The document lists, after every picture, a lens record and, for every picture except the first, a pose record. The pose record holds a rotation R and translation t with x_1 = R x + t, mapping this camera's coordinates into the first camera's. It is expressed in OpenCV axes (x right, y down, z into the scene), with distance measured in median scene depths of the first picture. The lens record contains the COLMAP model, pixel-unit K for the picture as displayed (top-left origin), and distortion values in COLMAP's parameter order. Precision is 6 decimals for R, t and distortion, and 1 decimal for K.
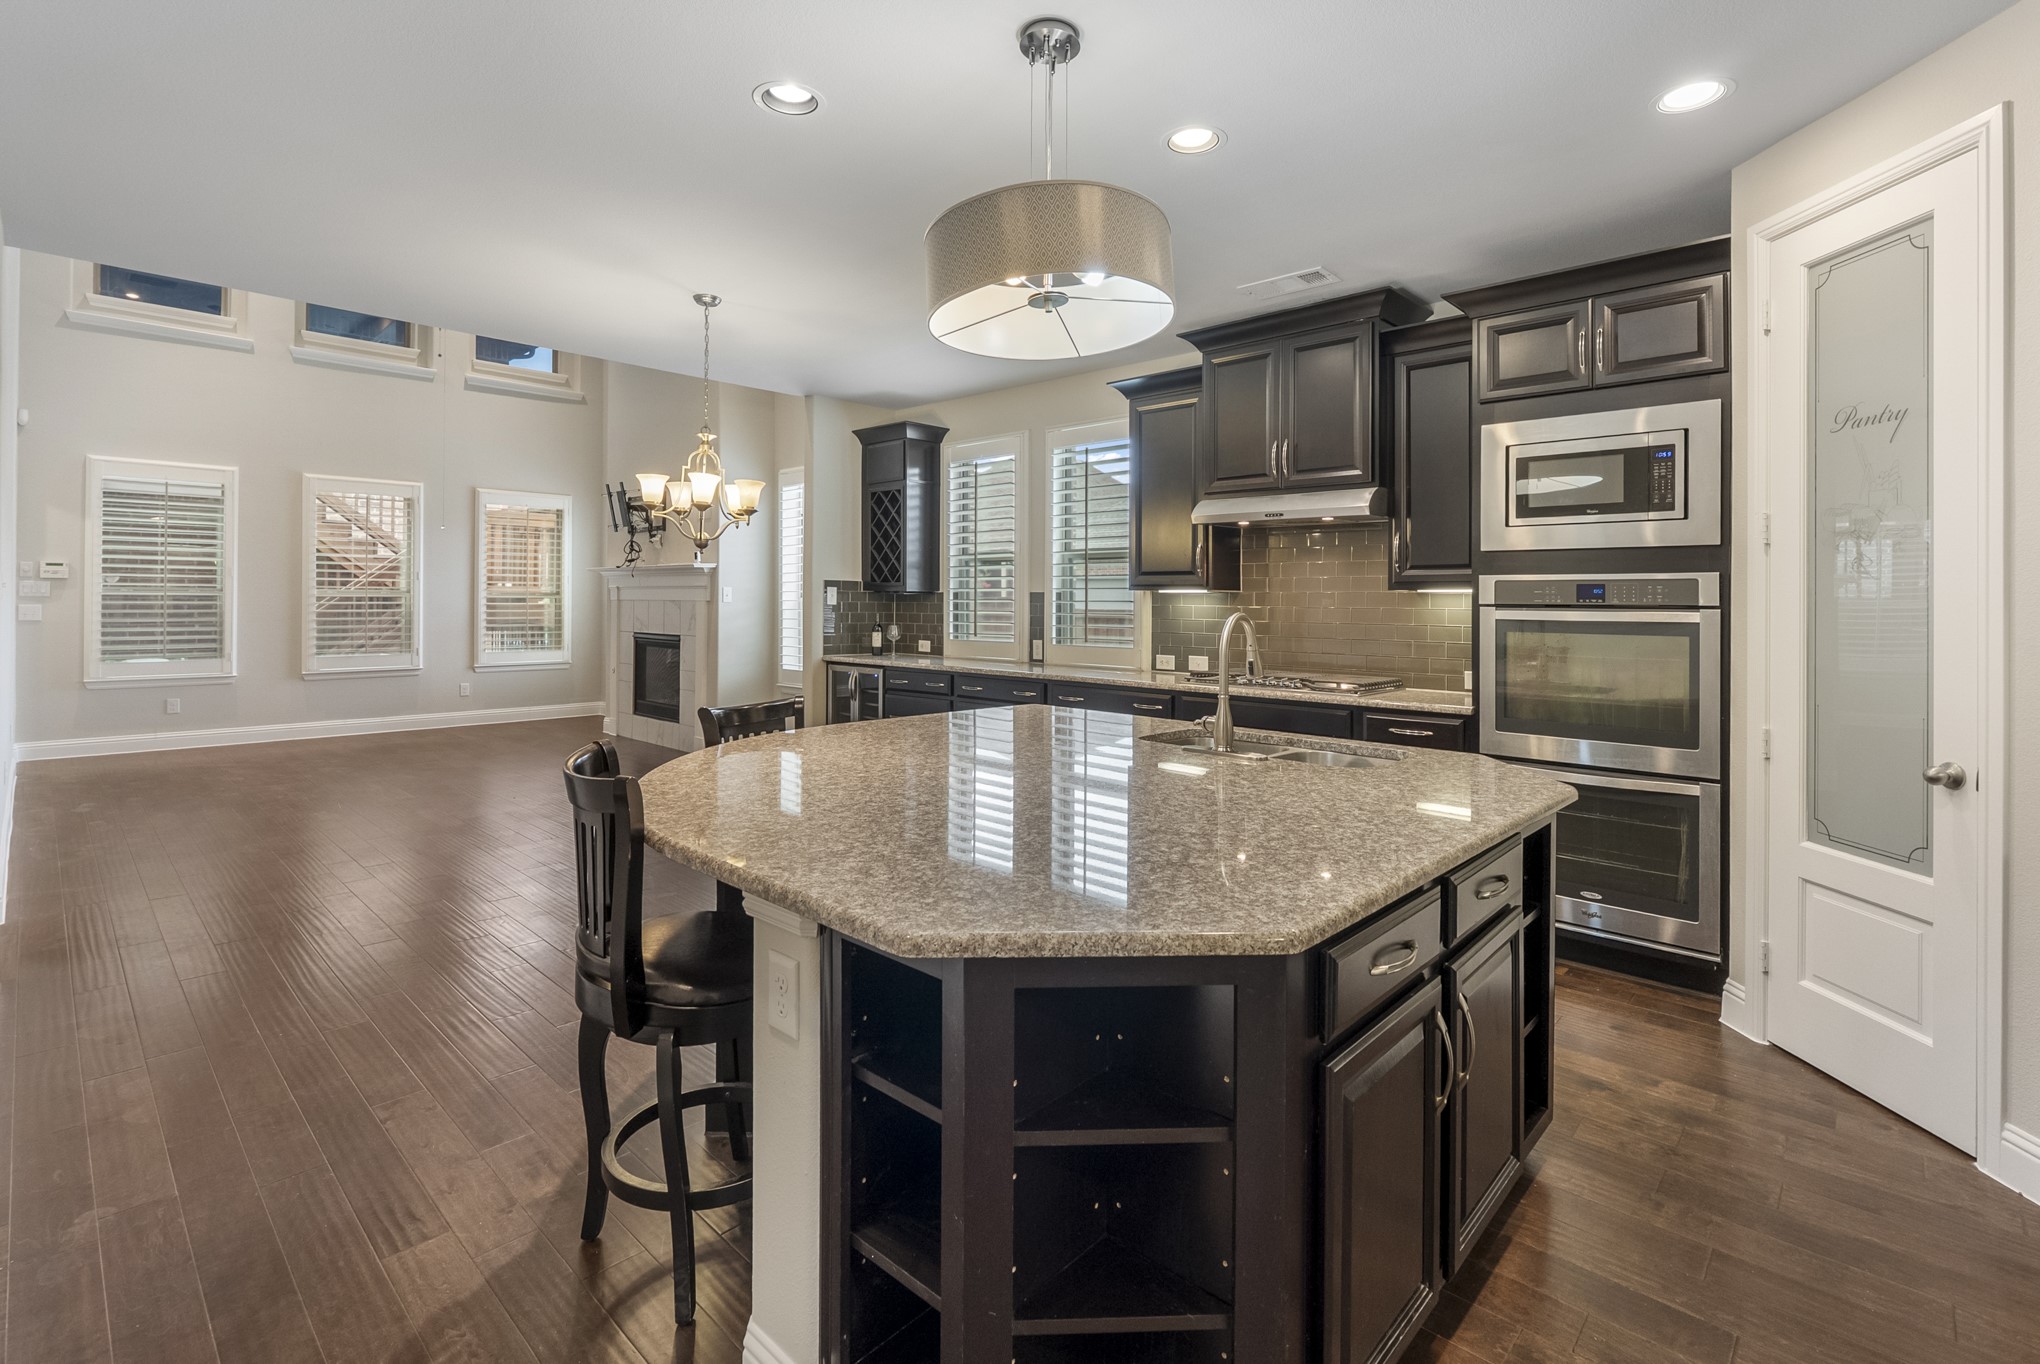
lens RADIAL K [[947.0, 0, 1013.6], [0, 947.0, 603.7], [0, 0, 1]] dist [-0.004064, 0.000733]
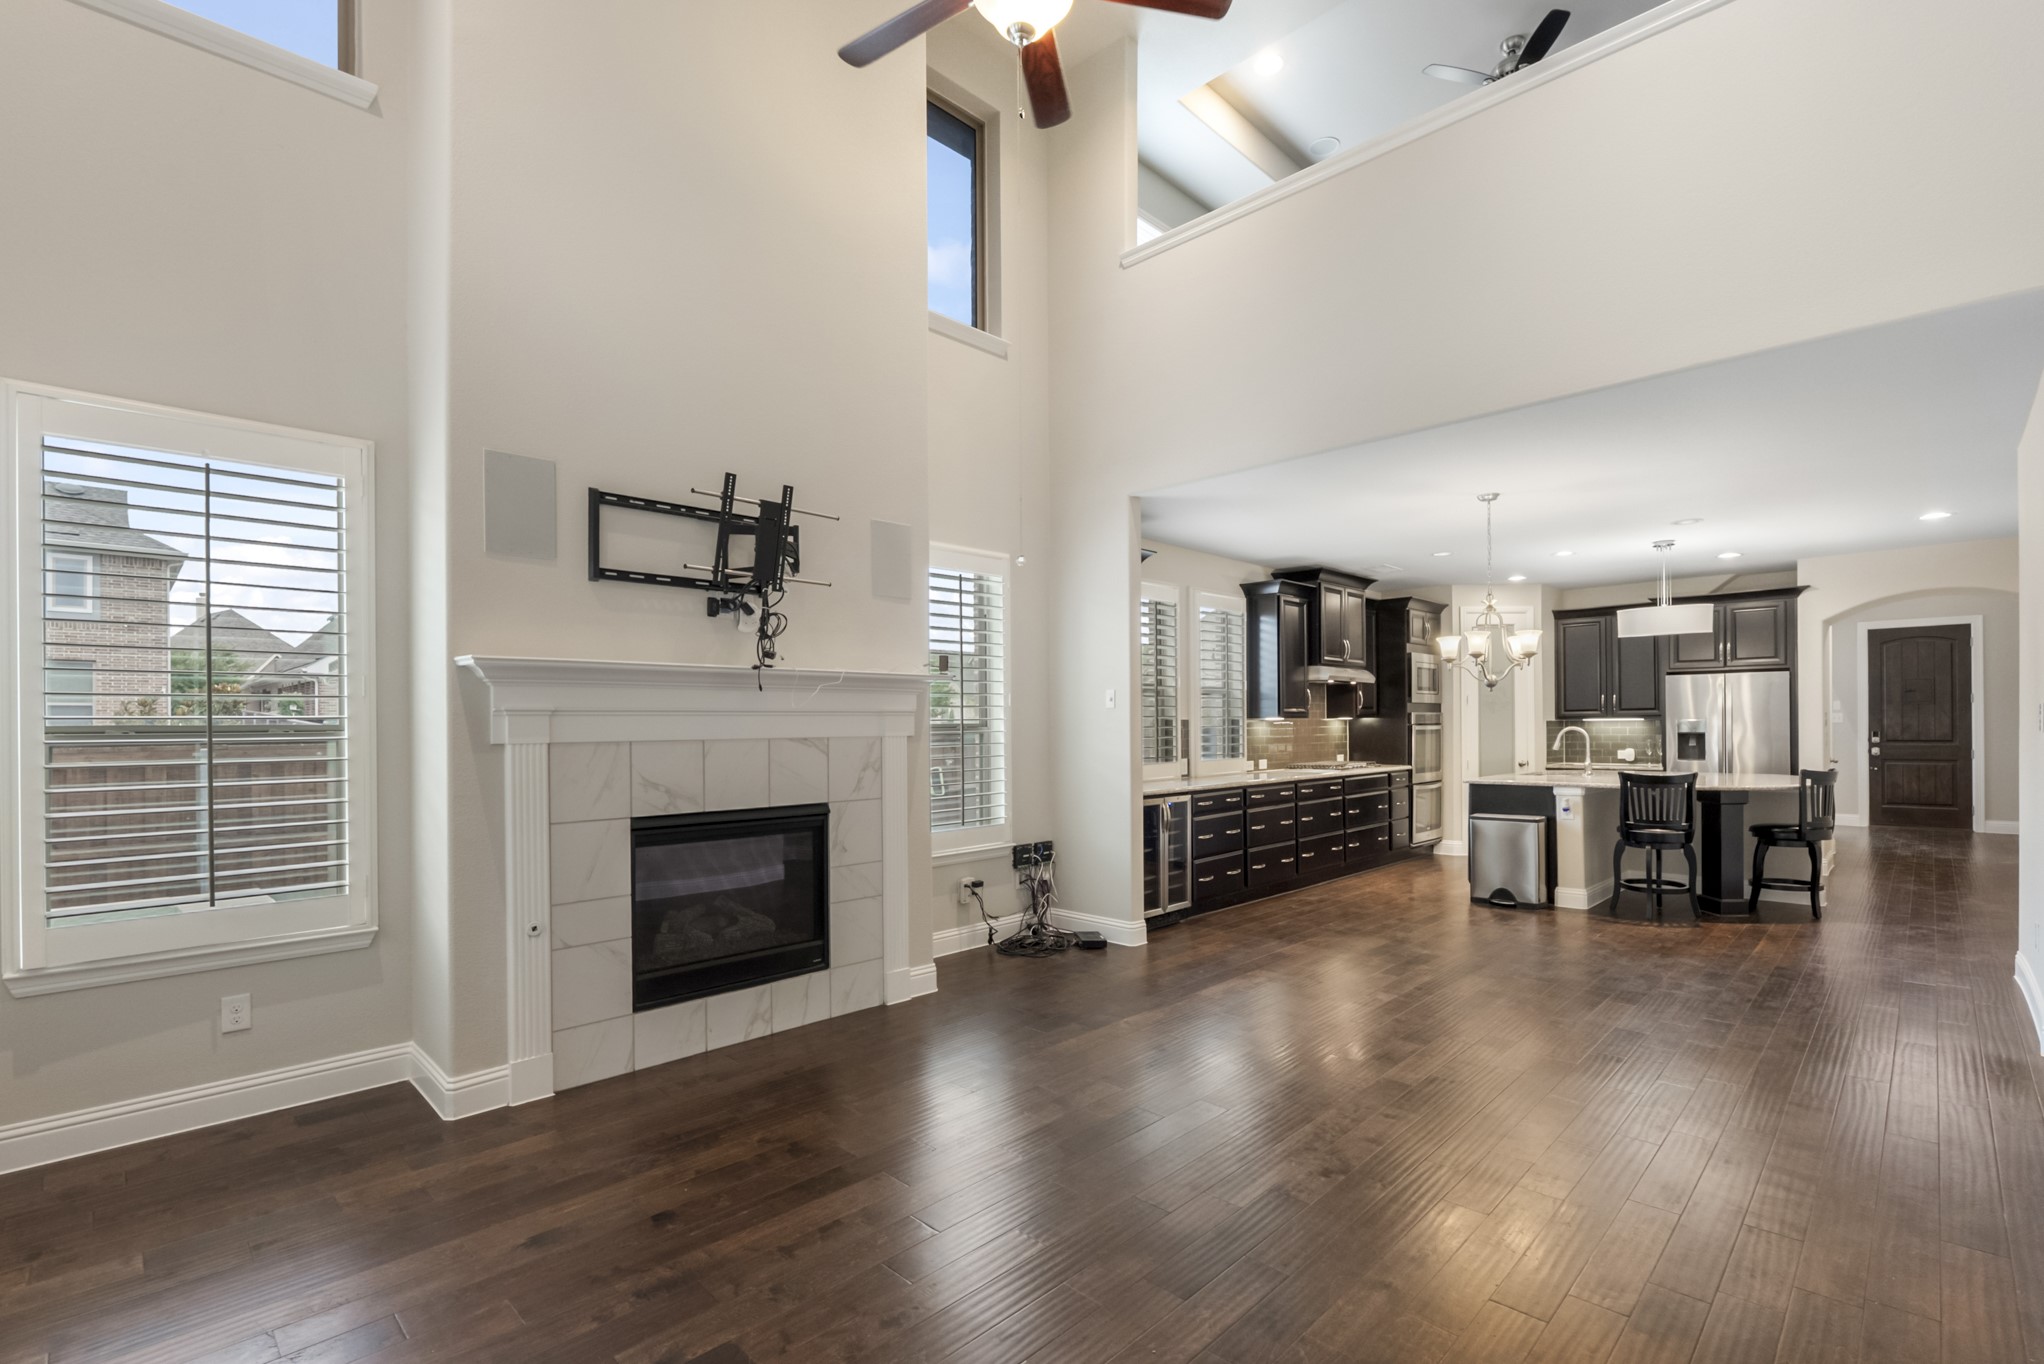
lens RADIAL K [[948.8, 0, 1062.5], [0, 948.8, 724.5], [0, 0, 1]] dist [-0.004064, 0.000733]
pose [[-0.014416, -0.013853, 0.999800, -0.940669], [0.007355, 0.999876, 0.013960, -0.018264], [-0.999869, 0.007555, -0.014312, 0.927130]]
